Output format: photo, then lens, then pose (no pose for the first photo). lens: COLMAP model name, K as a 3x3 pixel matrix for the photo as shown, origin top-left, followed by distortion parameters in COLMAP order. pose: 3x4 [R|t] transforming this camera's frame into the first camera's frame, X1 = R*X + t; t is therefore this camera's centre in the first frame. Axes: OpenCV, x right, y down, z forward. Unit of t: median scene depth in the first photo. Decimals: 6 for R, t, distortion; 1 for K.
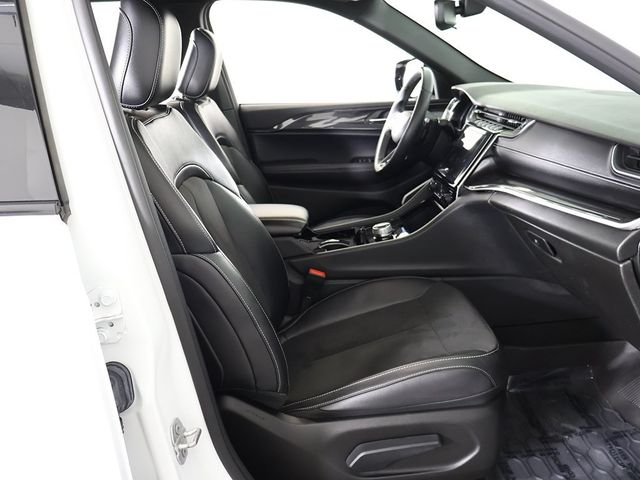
lens RADIAL K [[598.7, 0, 320.0], [0, 598.7, 240.0], [0, 0, 1]] dist [-0.013502, 0.007079]
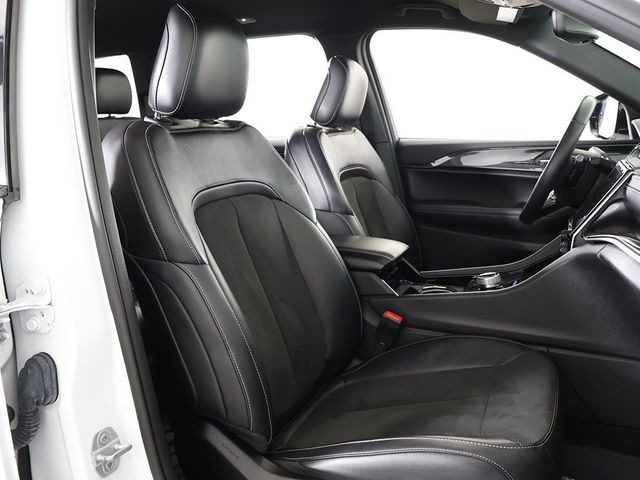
lens RADIAL K [[598.7, 0, 320.0], [0, 598.7, 240.0], [0, 0, 1]] dist [-0.013502, 0.007079]
pose [[0.902474, 0.099828, -0.419018, 0.254776], [-0.134751, 0.989379, -0.054511, 0.005481], [0.409126, 0.105658, 0.906340, 0.142921]]
